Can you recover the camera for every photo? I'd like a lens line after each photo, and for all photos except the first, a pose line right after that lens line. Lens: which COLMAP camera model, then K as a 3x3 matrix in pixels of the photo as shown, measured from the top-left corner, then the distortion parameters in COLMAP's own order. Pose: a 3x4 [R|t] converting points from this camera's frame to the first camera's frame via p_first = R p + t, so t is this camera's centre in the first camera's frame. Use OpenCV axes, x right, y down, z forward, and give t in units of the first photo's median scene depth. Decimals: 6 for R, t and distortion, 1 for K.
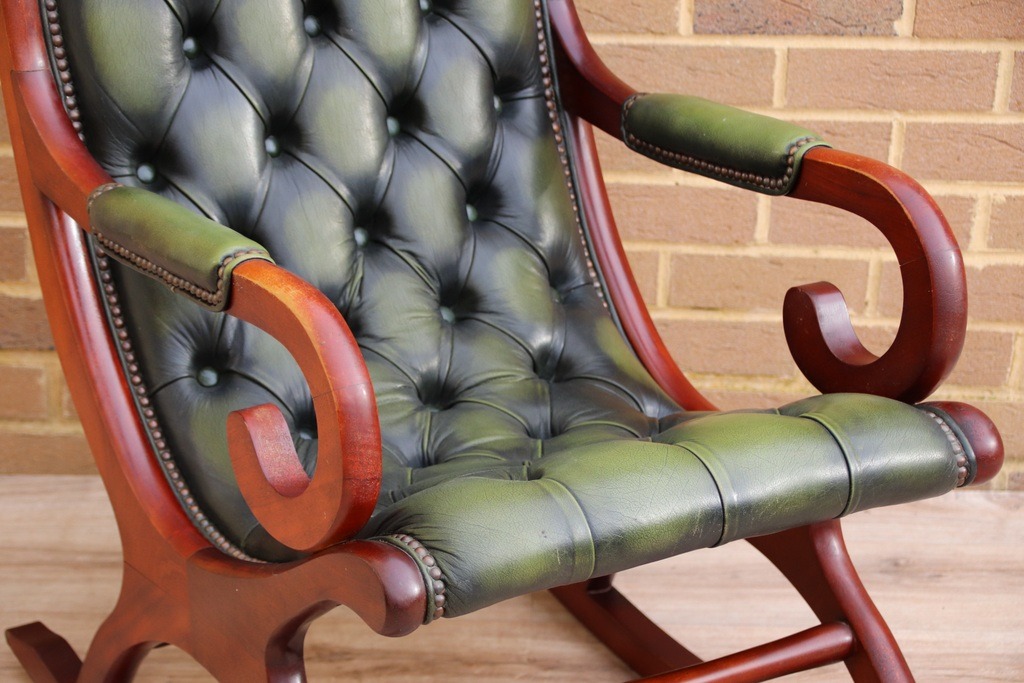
lens RADIAL K [[3040.9, 0, 513.3], [0, 3040.9, 370.9], [0, 0, 1]] dist [0.766032, 0.979763]
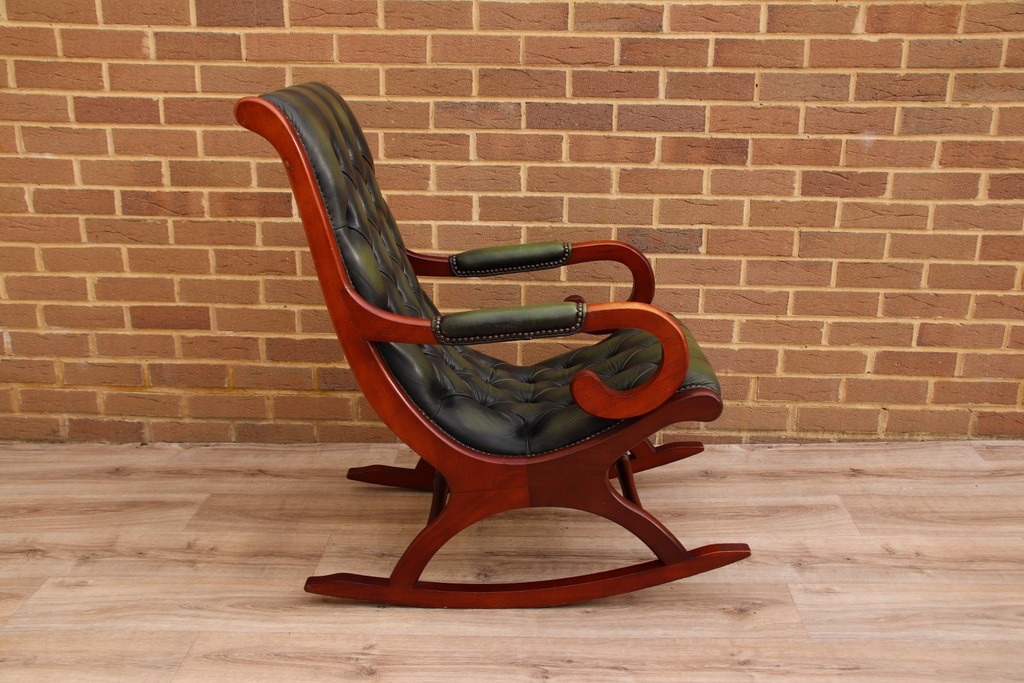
lens RADIAL K [[1070.9, 0, 511.7], [0, 1070.9, 355.3], [0, 0, 1]] dist [-0.069688, 0.317221]
pose [[0.999757, -0.014261, -0.016803, -0.012989], [0.012643, 0.995607, -0.092774, 0.054550], [0.018052, 0.092539, 0.995545, 0.196602]]
